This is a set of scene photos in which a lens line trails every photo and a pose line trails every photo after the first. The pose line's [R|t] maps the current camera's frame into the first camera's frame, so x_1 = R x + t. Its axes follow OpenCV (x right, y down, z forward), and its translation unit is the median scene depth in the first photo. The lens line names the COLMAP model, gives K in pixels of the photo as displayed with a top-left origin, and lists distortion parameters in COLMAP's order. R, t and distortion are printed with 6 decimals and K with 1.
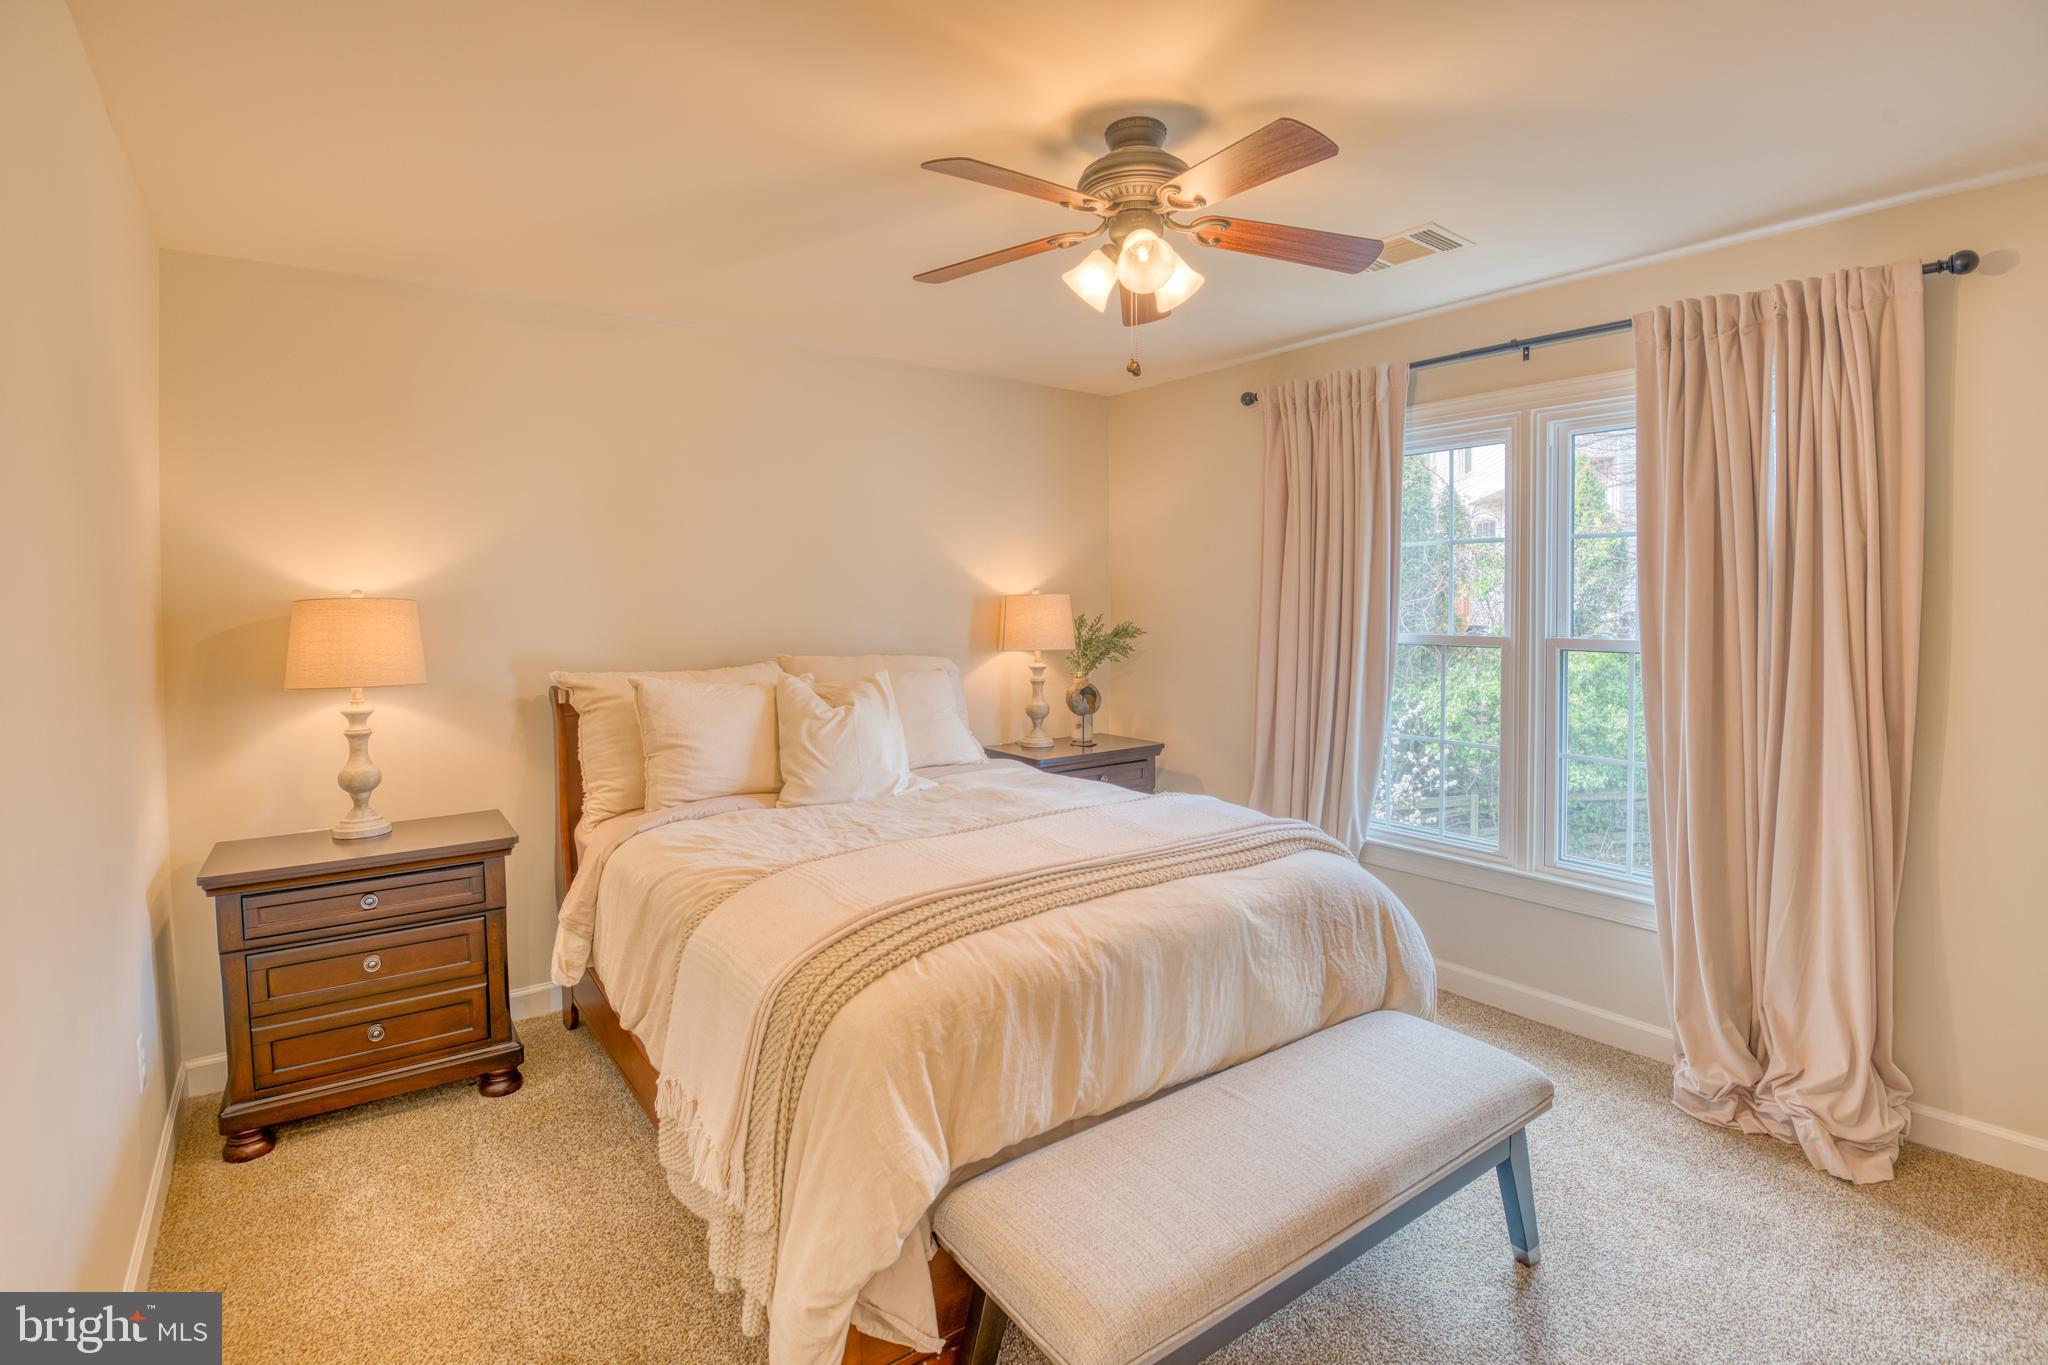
lens RADIAL K [[964.5, 0, 1031.8], [0, 964.5, 672.2], [0, 0, 1]] dist [-0.001710, -0.027647]
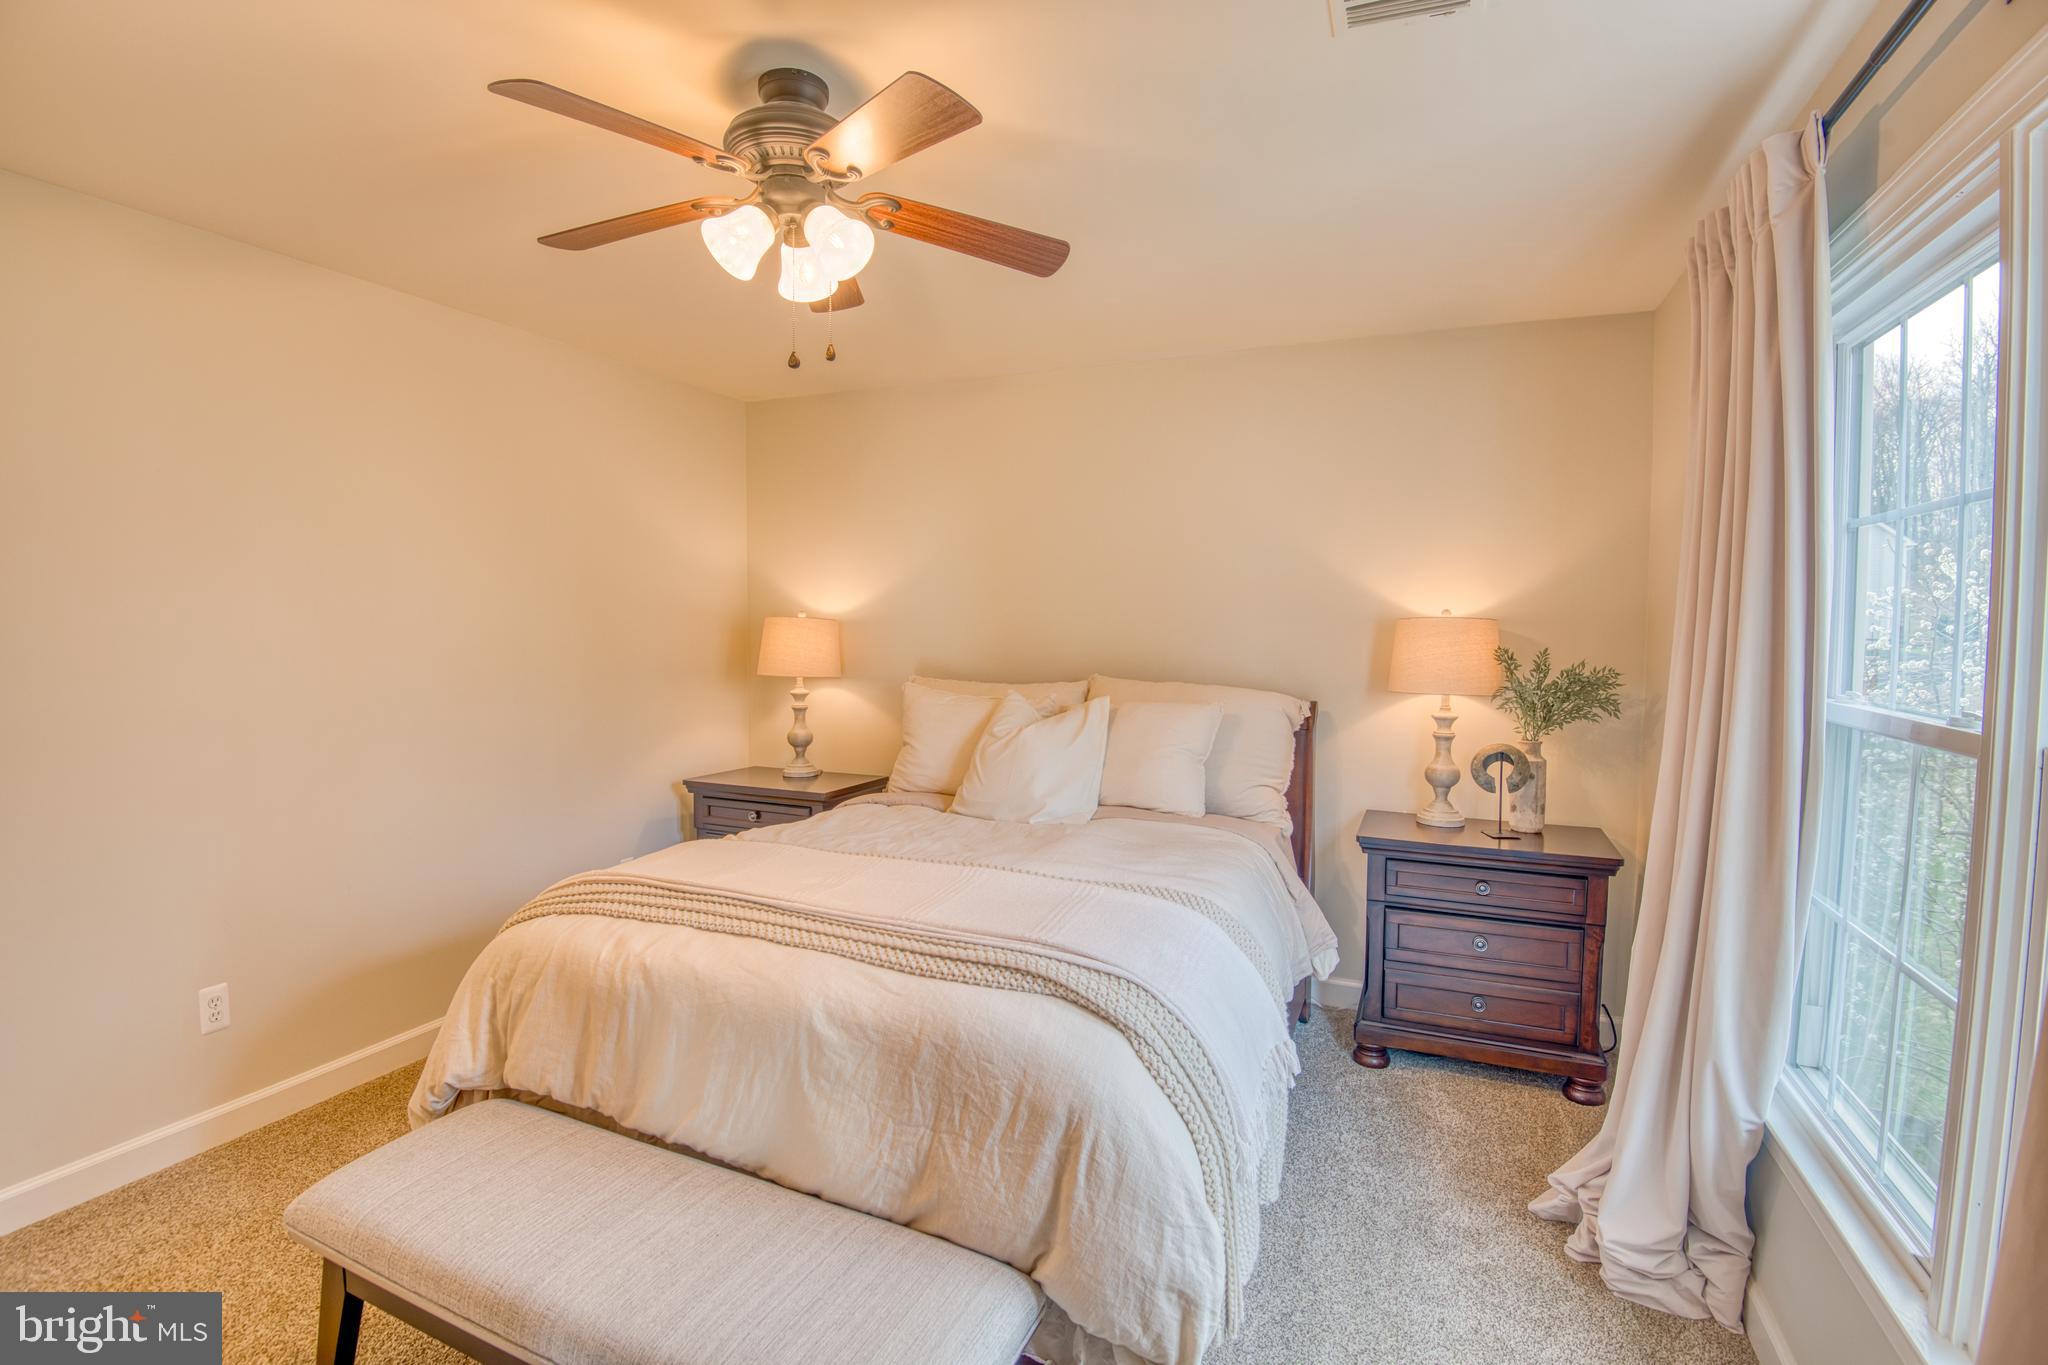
lens RADIAL K [[955.9, 0, 1021.6], [0, 955.9, 670.1], [0, 0, 1]] dist [-0.025052, -0.000342]
pose [[0.490716, 0.055684, -0.869538, 0.884727], [-0.073228, 0.997061, 0.022525, -0.061806], [0.868237, 0.052621, 0.493352, 0.666396]]
